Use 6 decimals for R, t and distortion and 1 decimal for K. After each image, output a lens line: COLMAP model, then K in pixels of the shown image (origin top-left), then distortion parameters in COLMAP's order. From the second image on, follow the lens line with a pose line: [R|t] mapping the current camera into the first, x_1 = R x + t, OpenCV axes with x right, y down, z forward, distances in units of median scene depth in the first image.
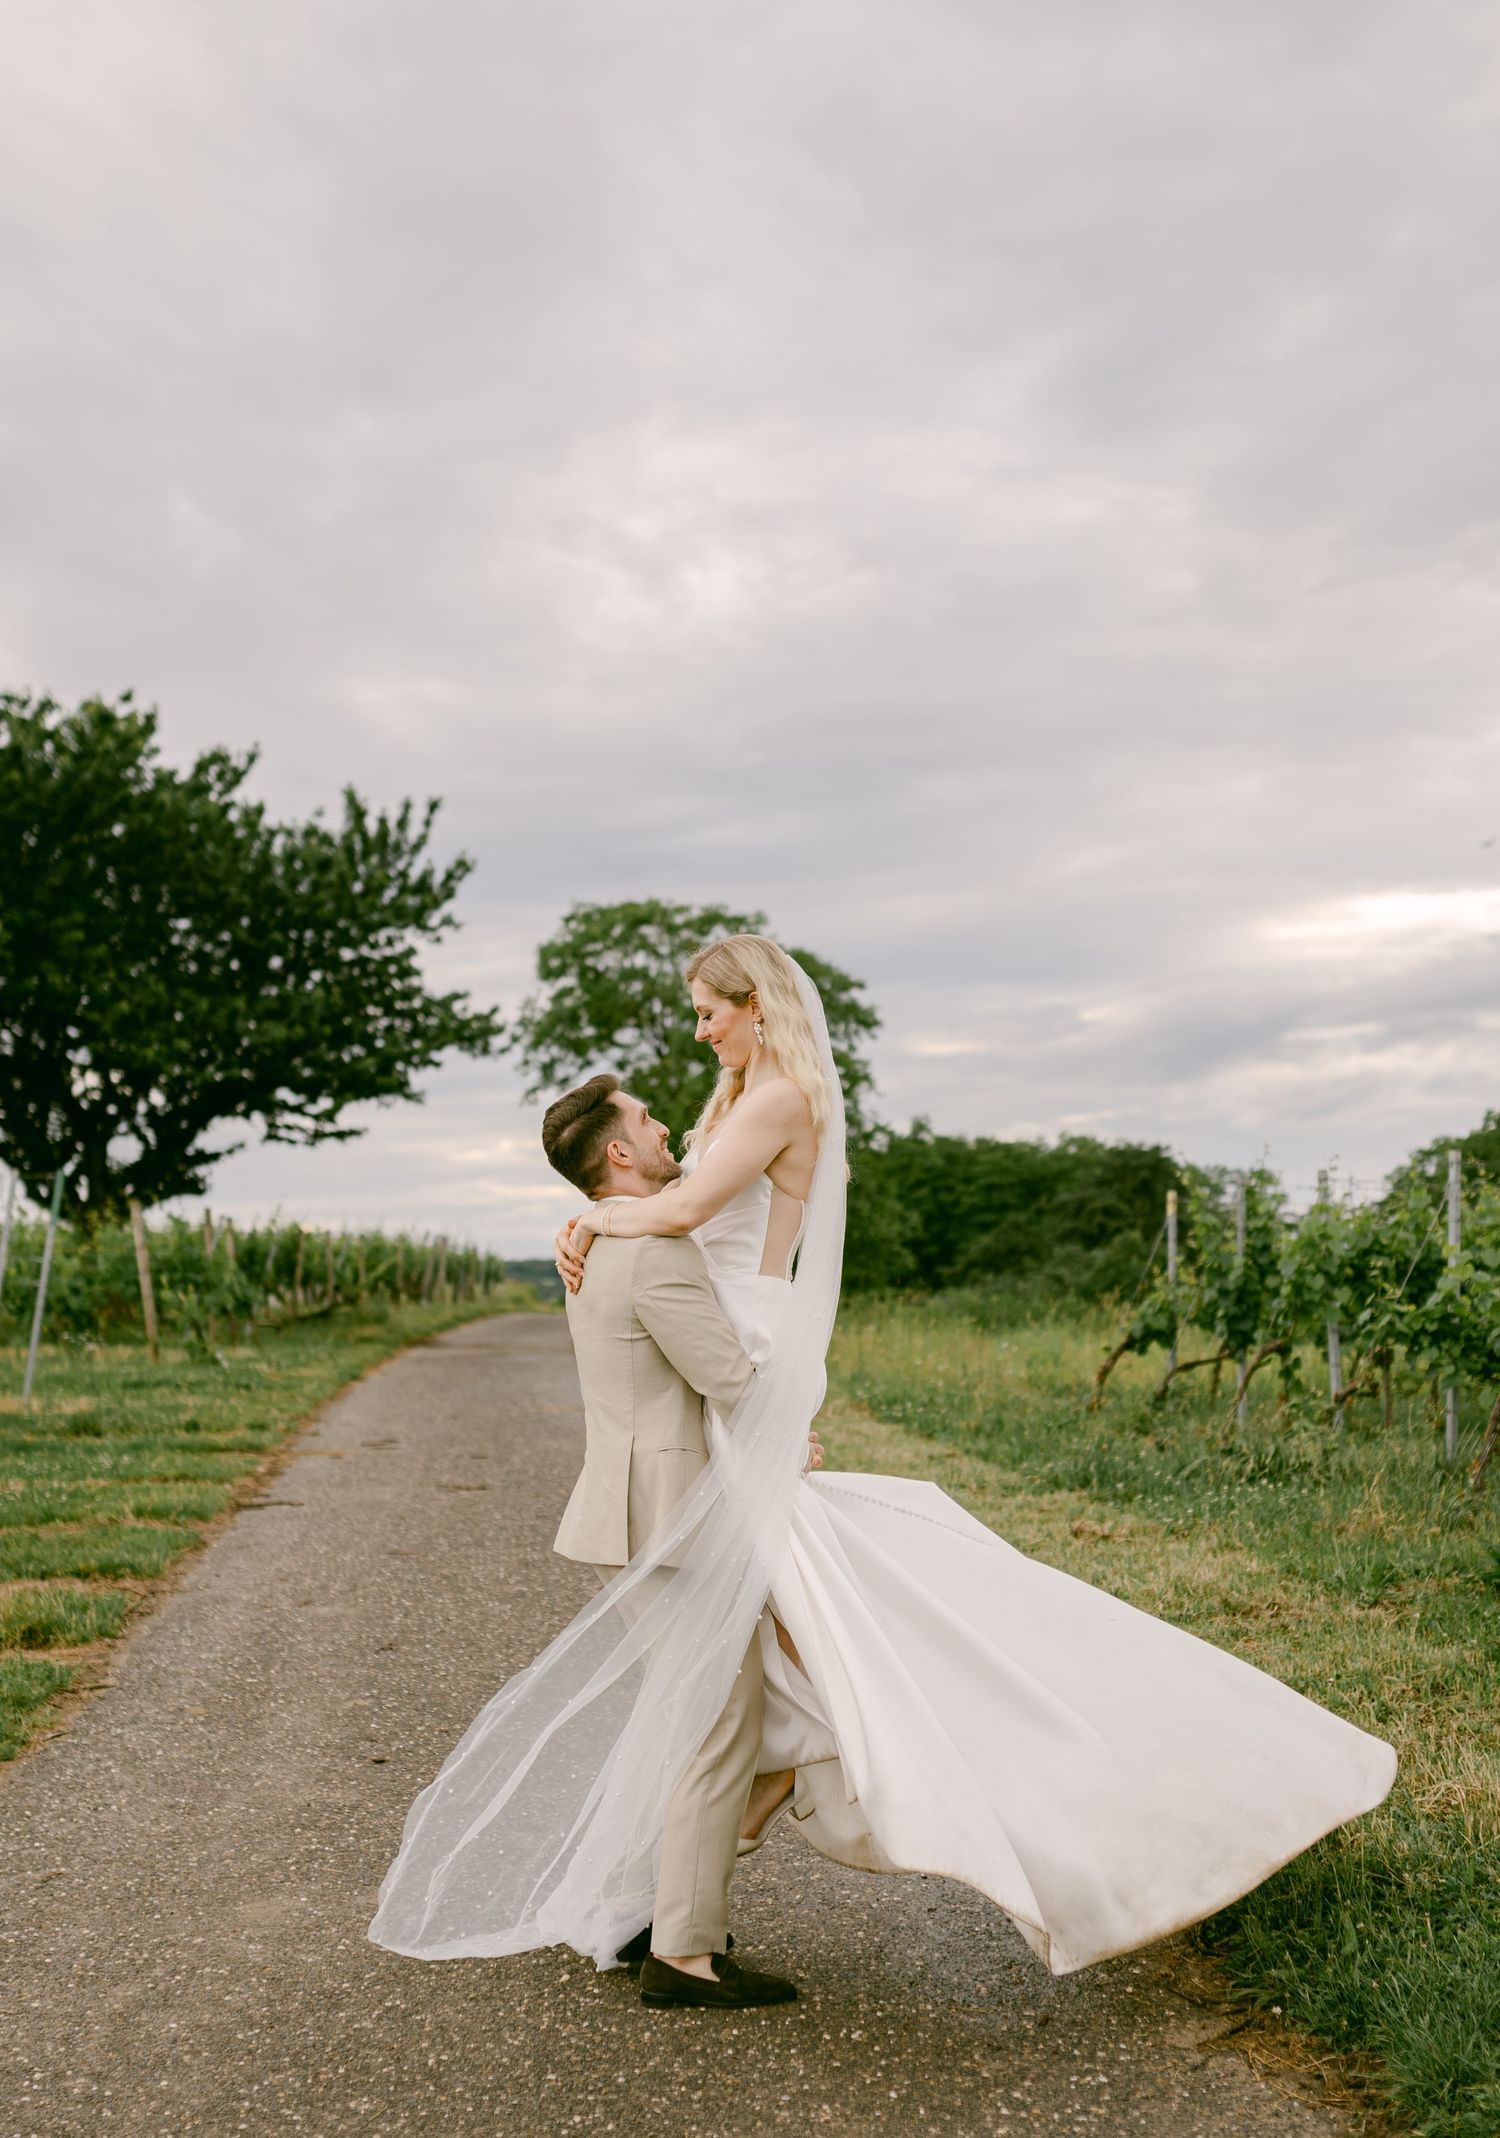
lens RADIAL K [[2404.6, 0, 659.2], [0, 2404.6, 1220.2], [0, 0, 1]] dist [-0.028349, -0.008889]
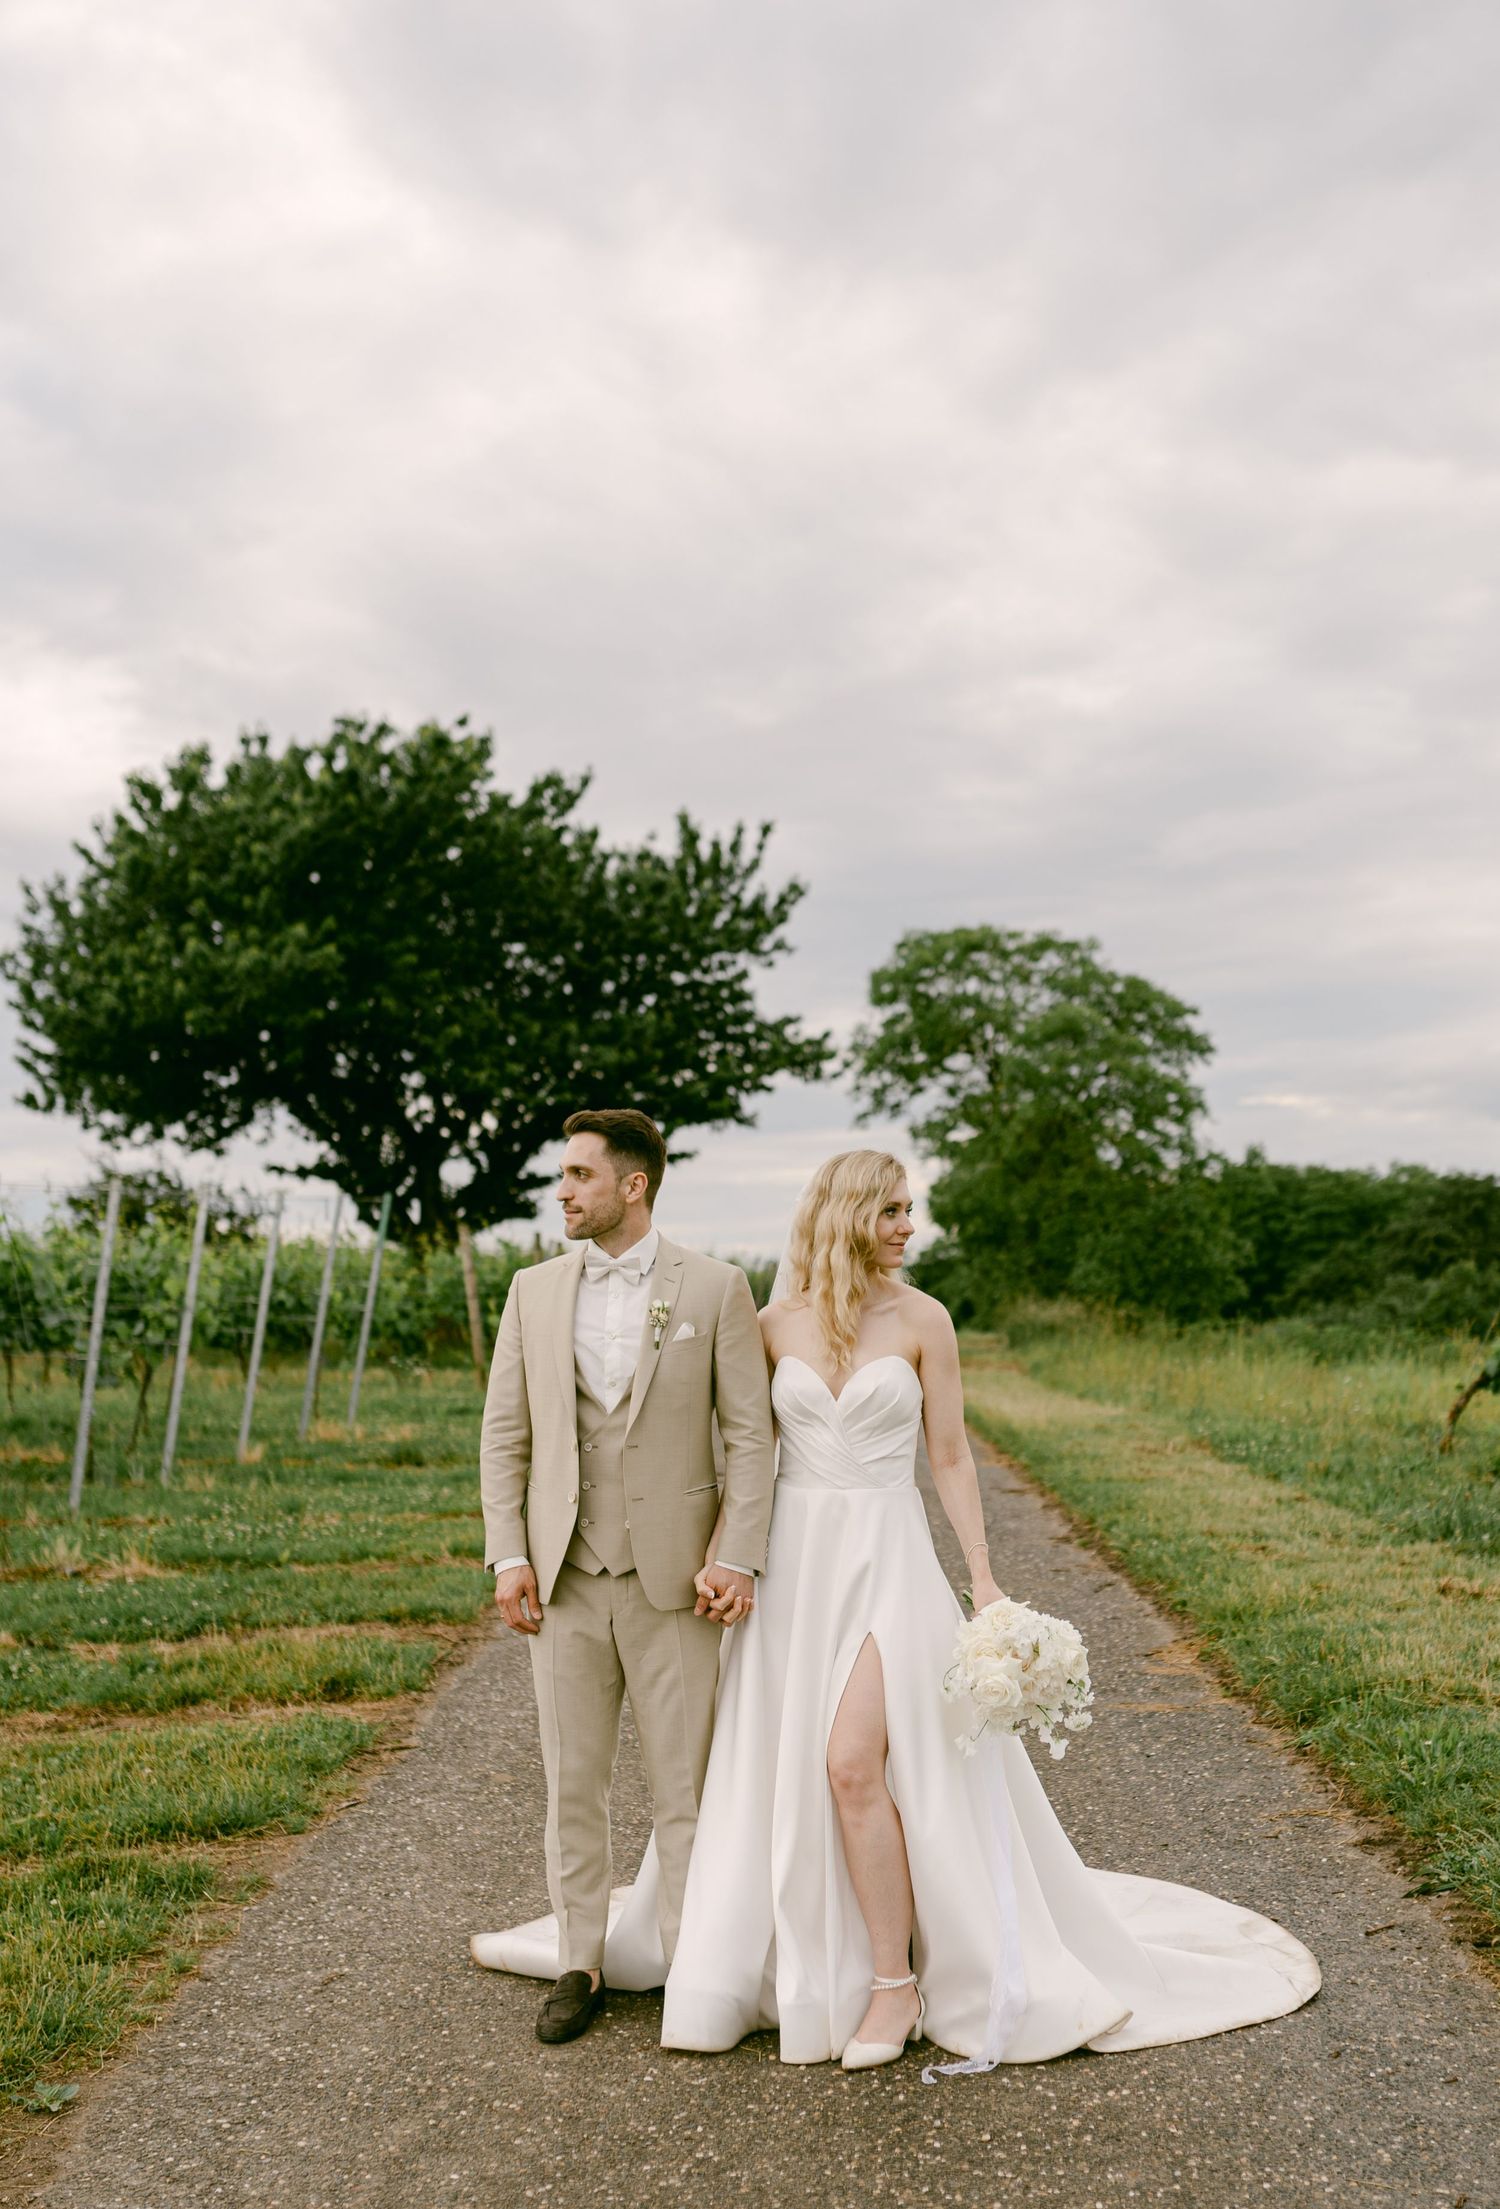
lens RADIAL K [[2378.2, 0, 863.3], [0, 2378.2, 1238.4], [0, 0, 1]] dist [-0.038961, -0.003527]
pose [[0.998614, 0.007447, -0.052101, -0.001476], [-0.007594, 0.999968, -0.002629, -0.000787], [0.052080, 0.003021, 0.998638, 0.019172]]
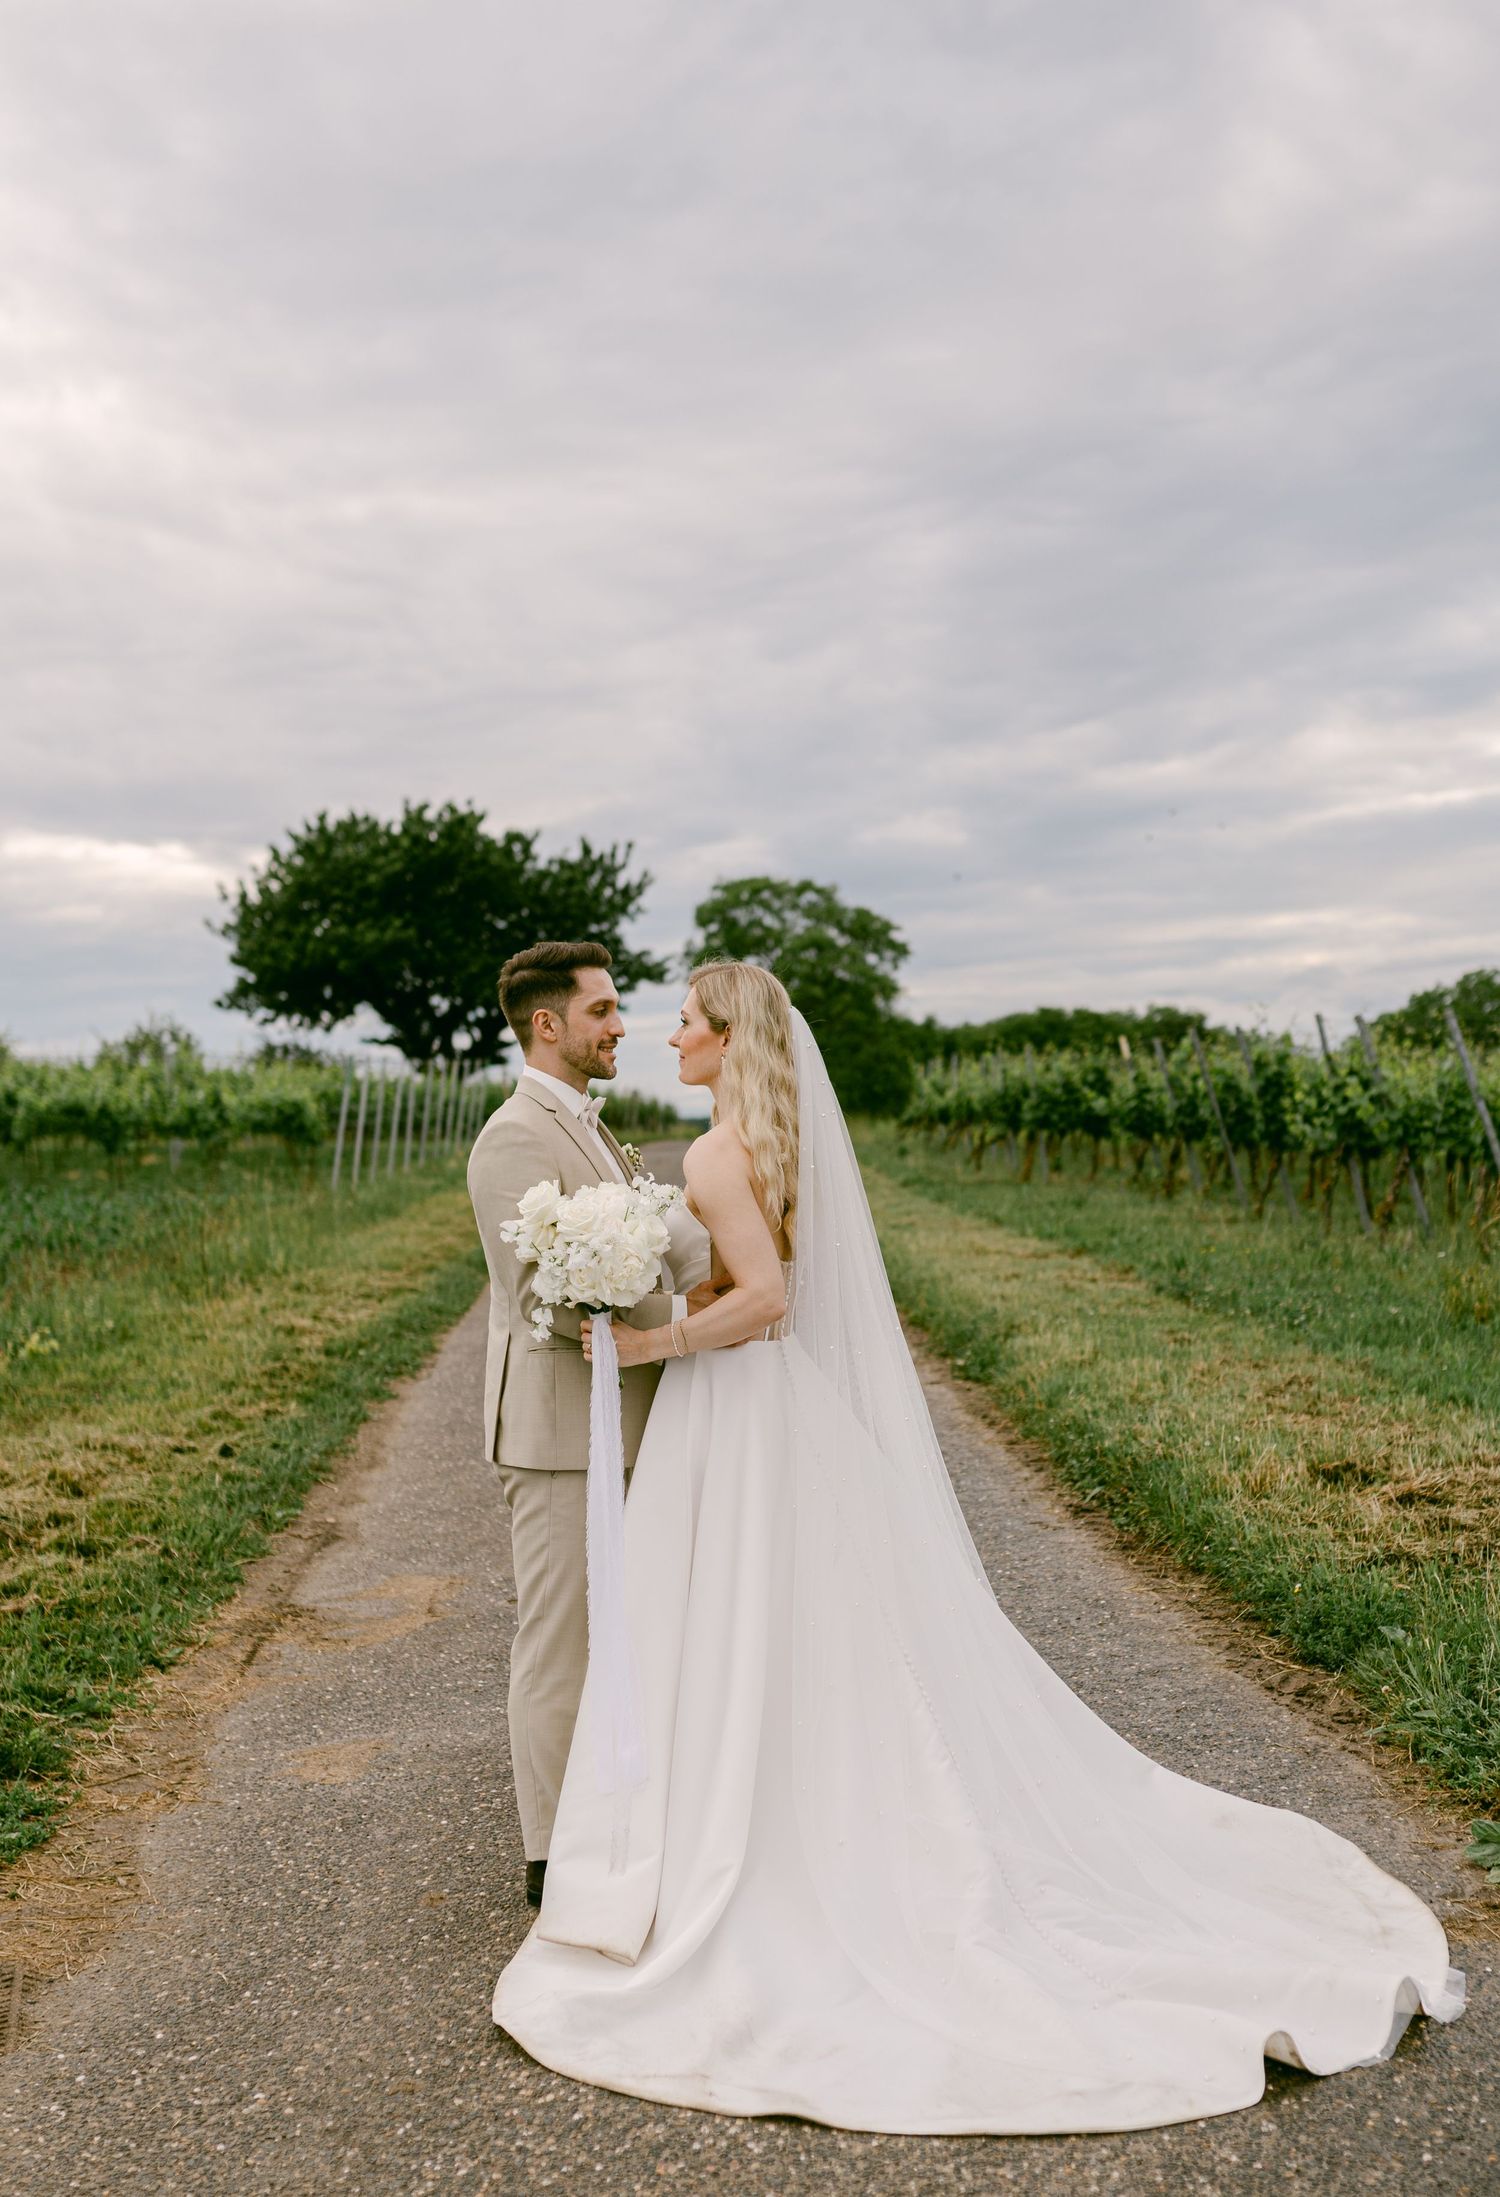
lens RADIAL K [[2365.3, 0, 862.7], [0, 2365.3, 1231.7], [0, 0, 1]] dist [-0.038961, -0.003527]
pose [[0.999948, -0.006266, 0.008096, 0.064111], [0.005734, 0.997923, 0.064157, 0.001861], [-0.008481, -0.064107, 0.997907, -0.792864]]
